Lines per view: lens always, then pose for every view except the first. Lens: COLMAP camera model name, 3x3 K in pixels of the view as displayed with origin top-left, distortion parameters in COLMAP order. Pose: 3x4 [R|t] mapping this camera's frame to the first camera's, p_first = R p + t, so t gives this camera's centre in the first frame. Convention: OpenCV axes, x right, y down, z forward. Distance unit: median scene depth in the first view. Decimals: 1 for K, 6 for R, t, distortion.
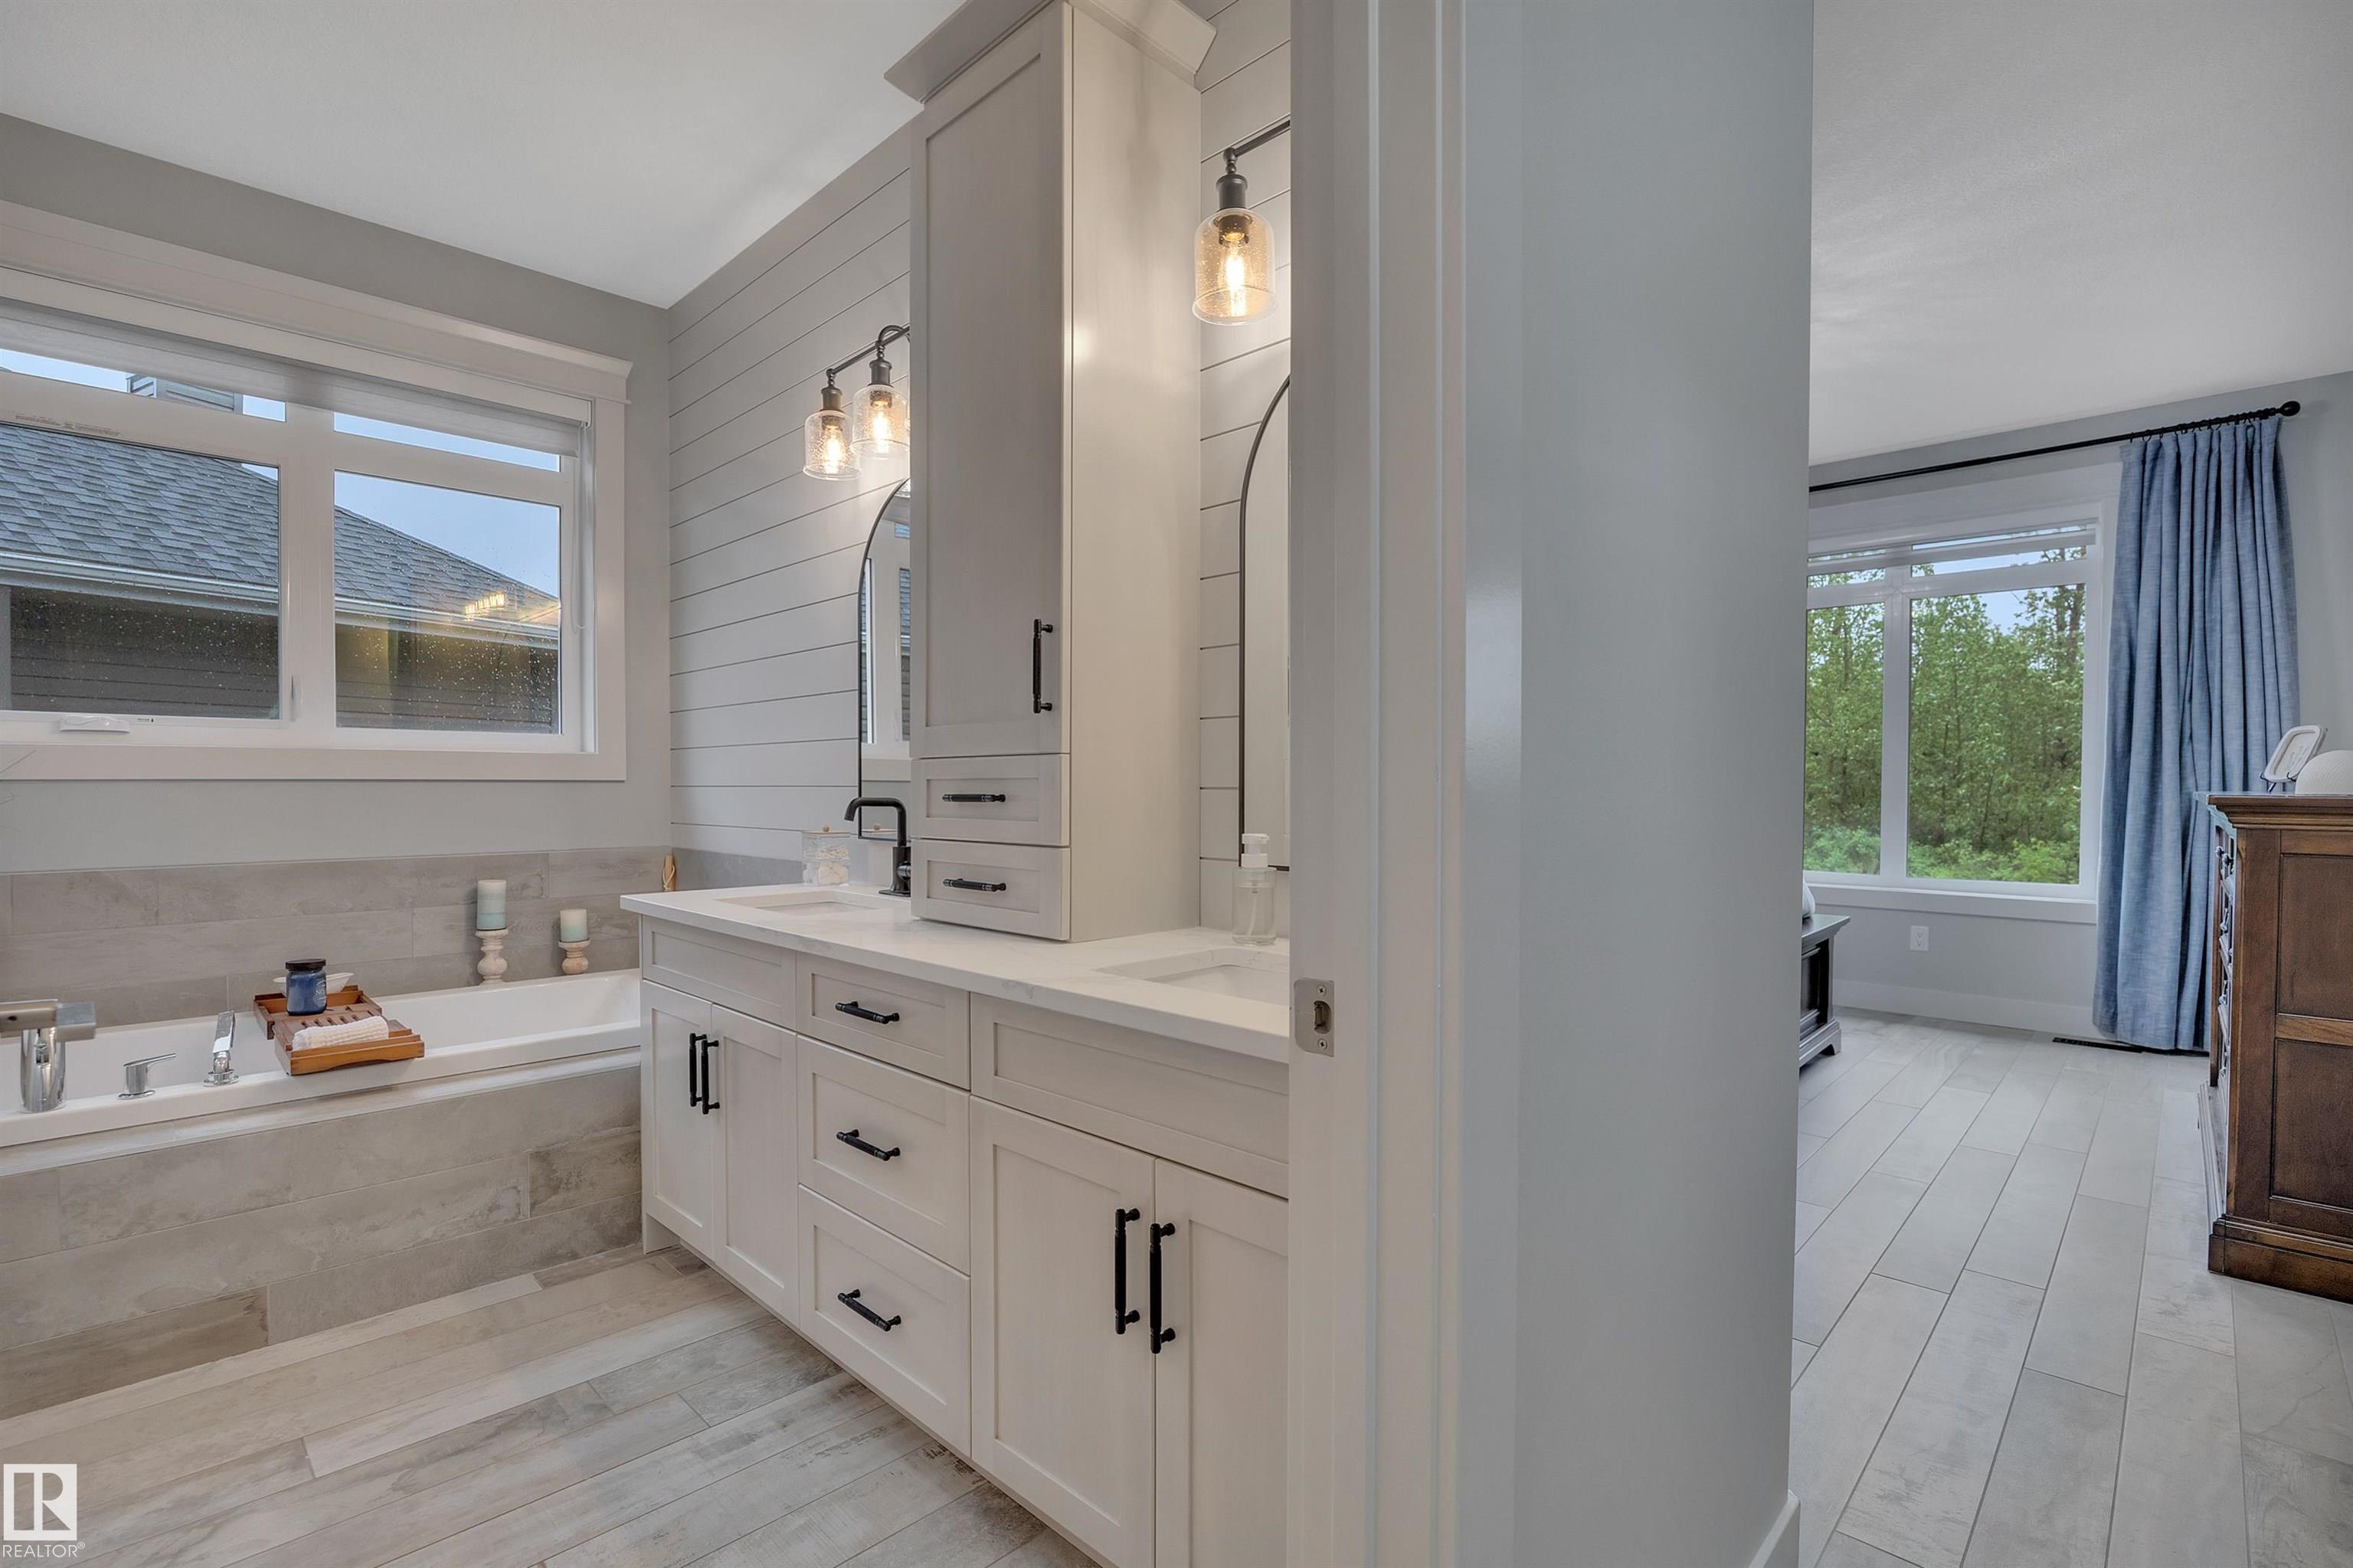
lens RADIAL K [[1072.0, 0, 1174.3], [0, 1072.0, 795.3], [0, 0, 1]] dist [-0.016146, 0.001826]
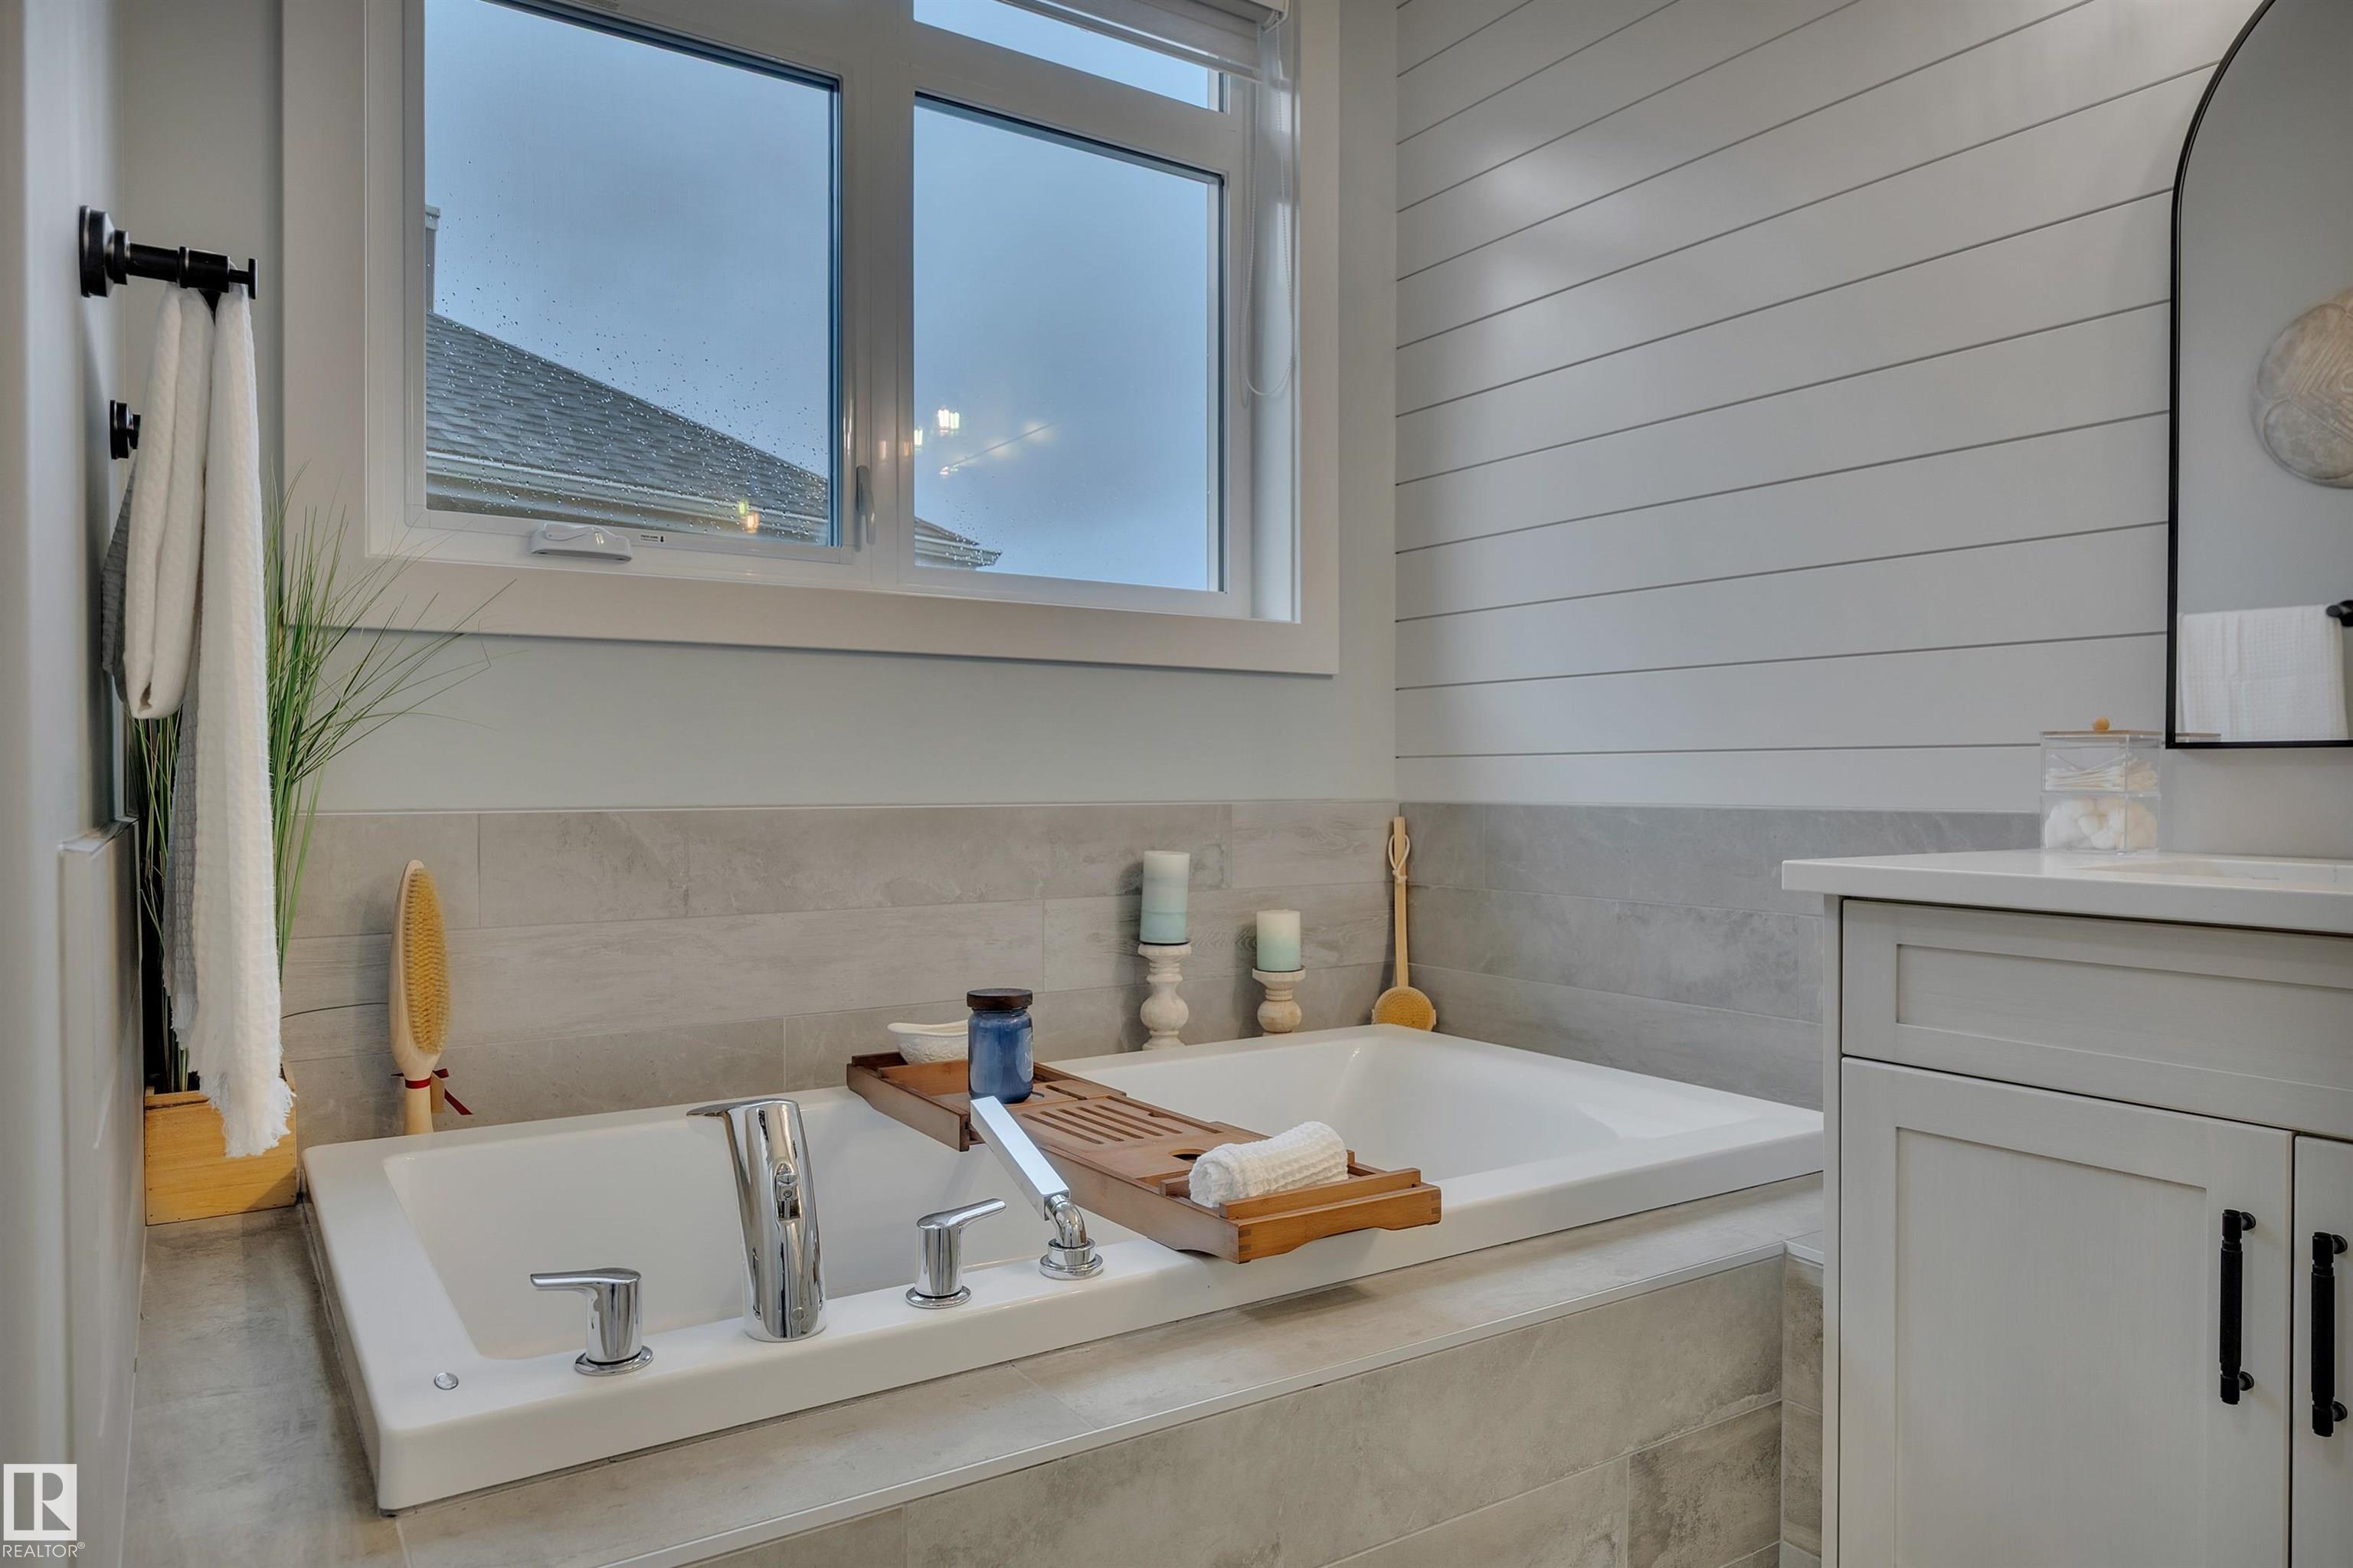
lens RADIAL K [[1482.2, 0, 1169.6], [0, 1482.2, 790.4], [0, 0, 1]] dist [0.007405, -0.005891]
pose [[0.977126, 0.000793, -0.212659, -0.546191], [-0.001640, 0.999991, -0.003806, 0.059443], [0.212654, 0.004068, 0.977119, 0.312506]]
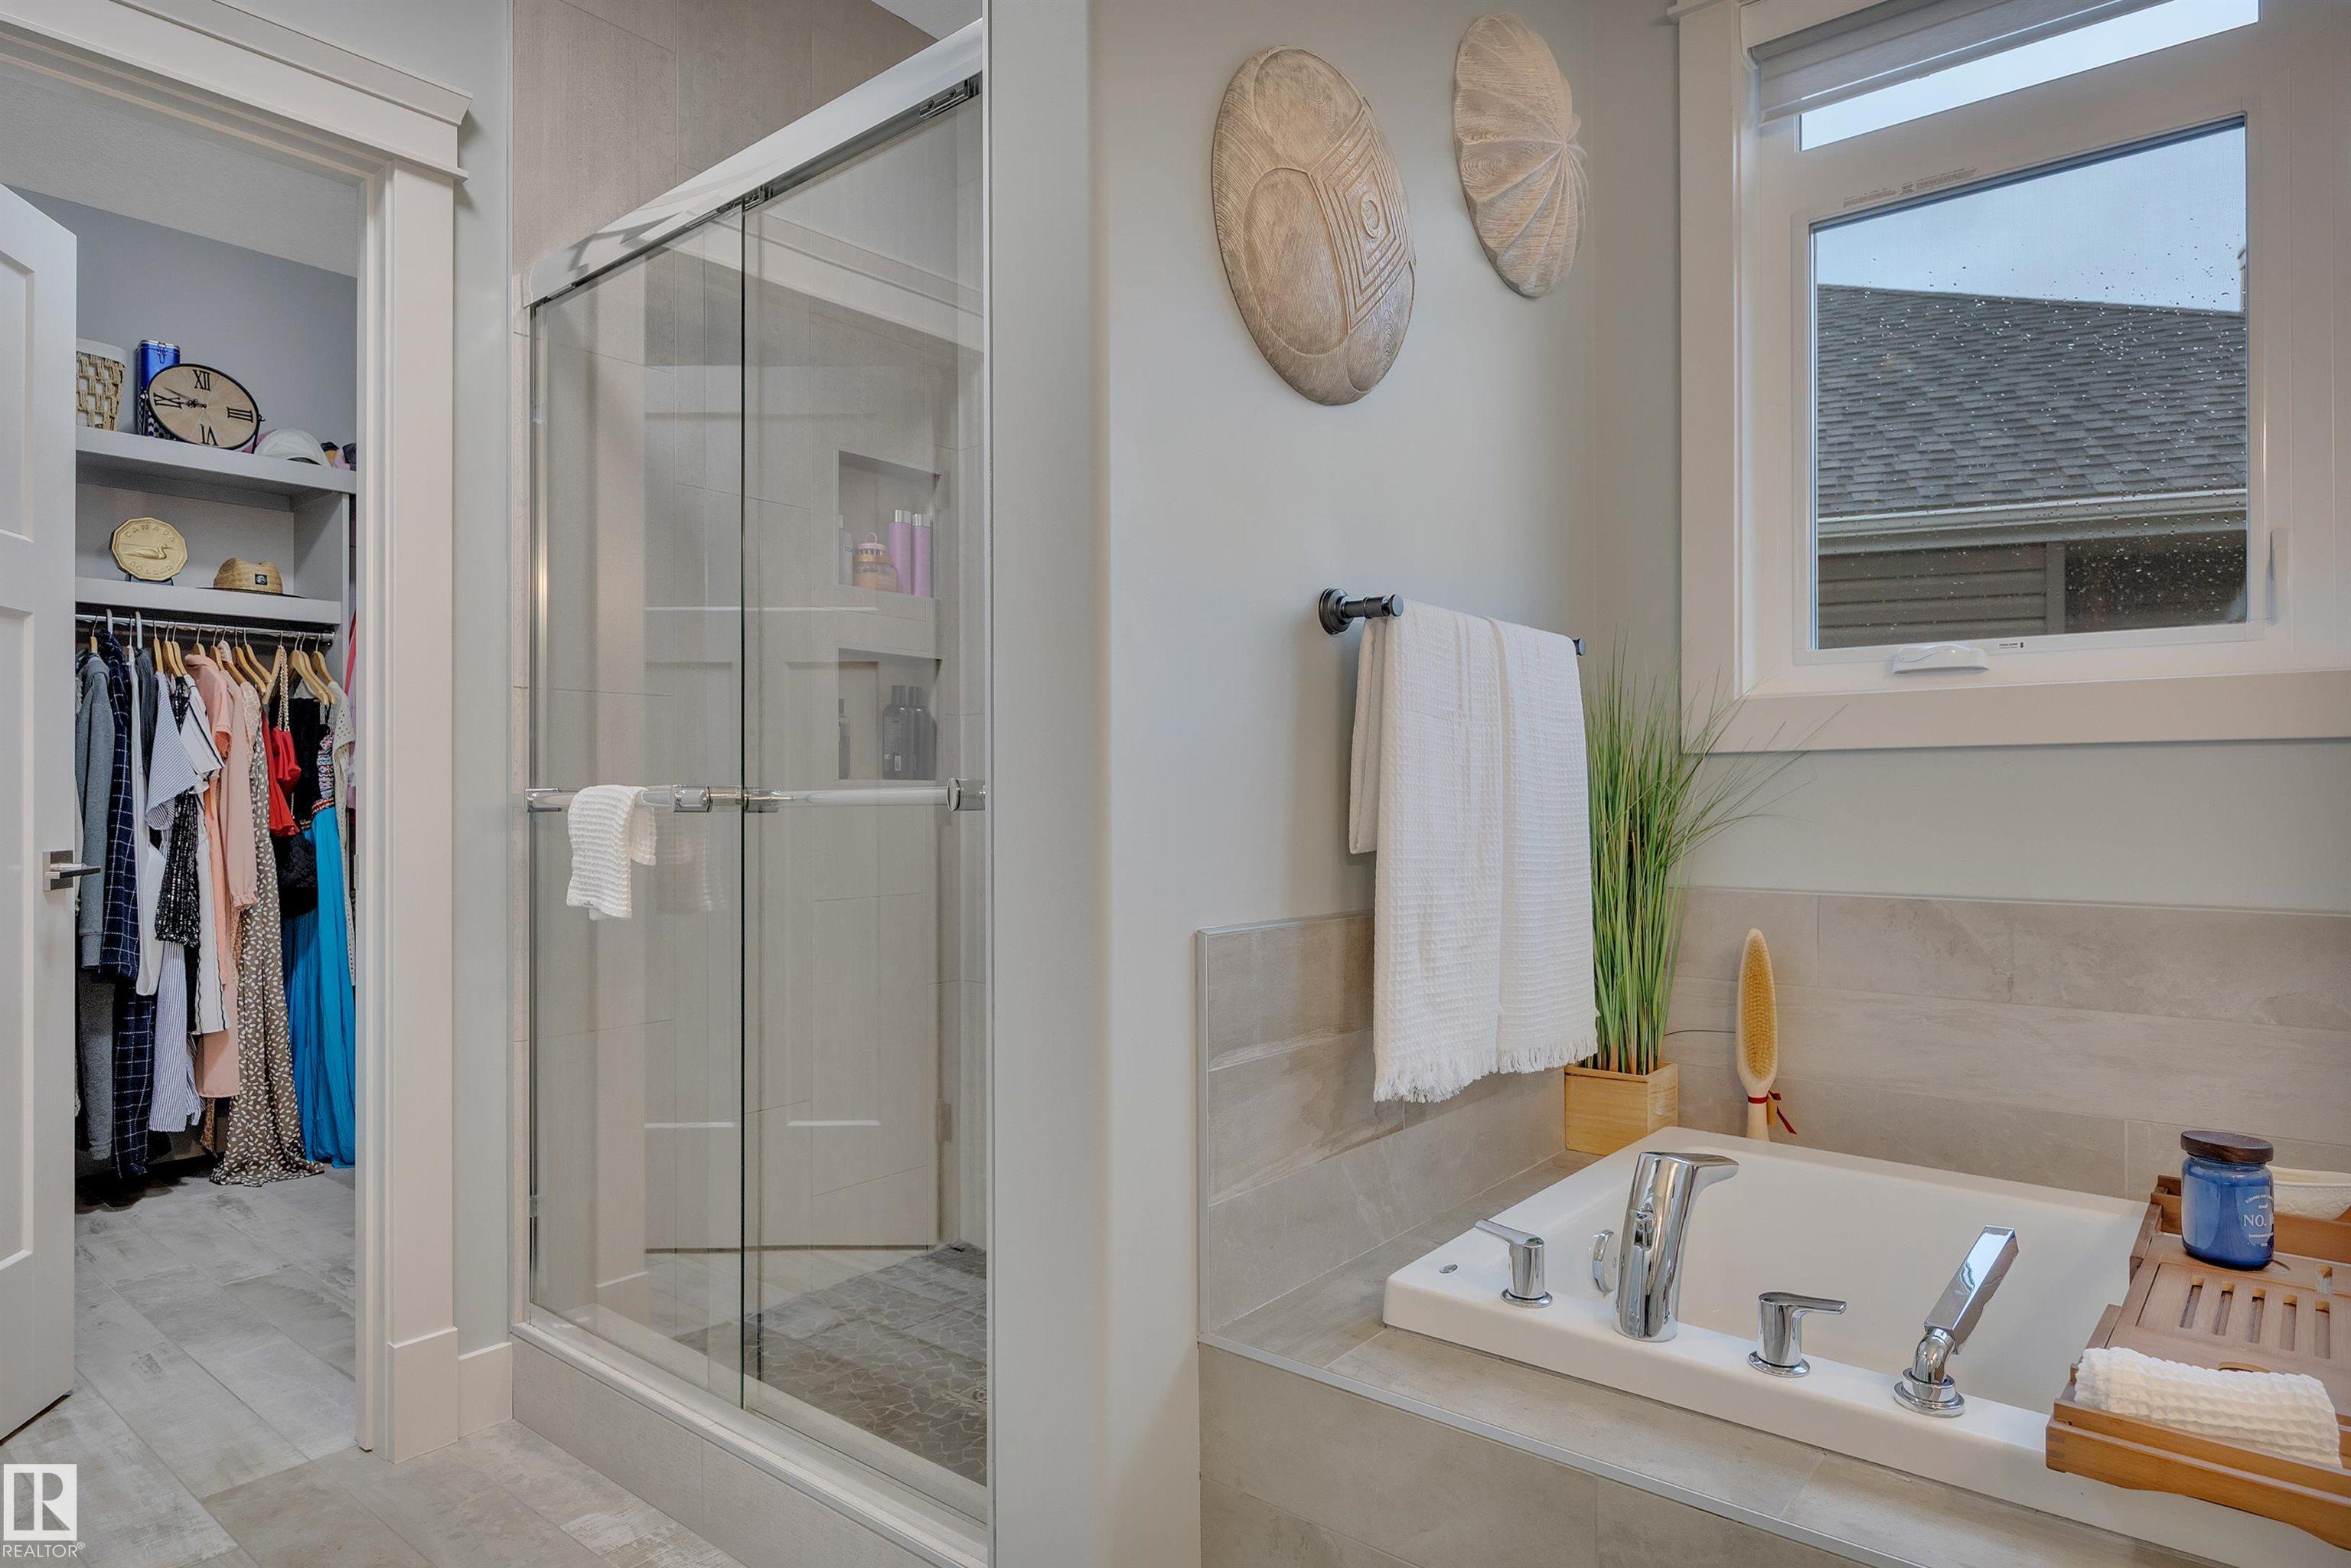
lens RADIAL K [[1330.8, 0, 1174.8], [0, 1330.8, 798.0], [0, 0, 1]] dist [0.002990, -0.001549]
pose [[0.083518, -0.001523, -0.996505, -0.279697], [-0.009958, 0.999948, -0.002363, 0.018917], [0.996456, 0.010121, 0.083499, 0.476329]]
